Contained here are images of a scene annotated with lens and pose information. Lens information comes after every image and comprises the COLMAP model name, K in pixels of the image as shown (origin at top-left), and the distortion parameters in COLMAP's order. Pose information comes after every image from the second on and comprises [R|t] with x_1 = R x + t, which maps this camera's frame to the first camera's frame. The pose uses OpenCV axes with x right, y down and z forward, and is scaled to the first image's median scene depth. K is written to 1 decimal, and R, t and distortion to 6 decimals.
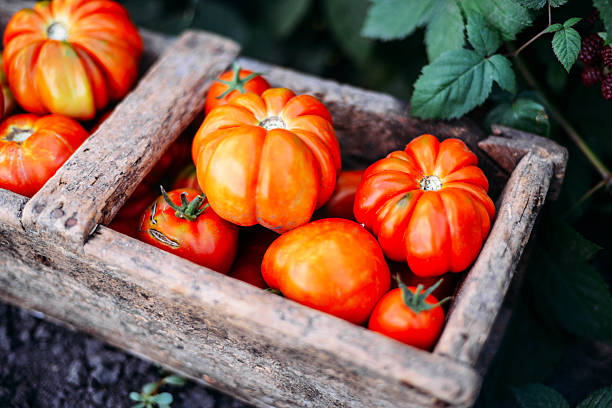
lens RADIAL K [[931.9, 0, 304.1], [0, 931.9, 210.2], [0, 0, 1]] dist [0.010033, -0.025545]
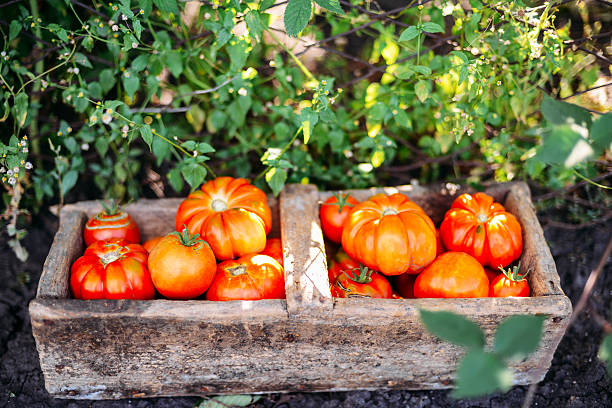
lens RADIAL K [[931.9, 0, 304.1], [0, 931.9, 210.2], [0, 0, 1]] dist [0.010033, -0.025545]
pose [[0.887154, -0.283614, 0.364035, -0.774625], [0.342744, 0.933171, -0.108249, 0.031061], [-0.309006, 0.220805, 0.925073, -0.502952]]
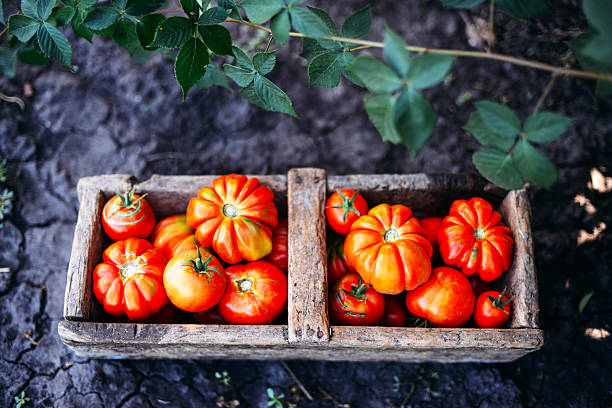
lens RADIAL K [[931.9, 0, 304.1], [0, 931.9, 210.2], [0, 0, 1]] dist [0.010033, -0.025545]
pose [[0.911277, -0.365963, 0.188802, -0.498573], [0.287359, 0.893533, 0.344997, -0.786197], [-0.294957, -0.260134, 0.919419, -0.563858]]
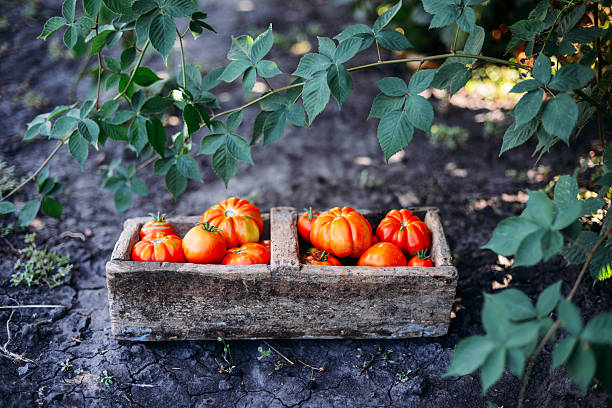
lens RADIAL K [[931.9, 0, 304.1], [0, 931.9, 210.2], [0, 0, 1]] dist [0.010033, -0.025545]
pose [[0.901208, -0.211425, 0.378318, -1.077141], [0.331572, 0.898482, -0.287731, 0.582699], [-0.279078, 0.384745, 0.879822, -1.211939]]
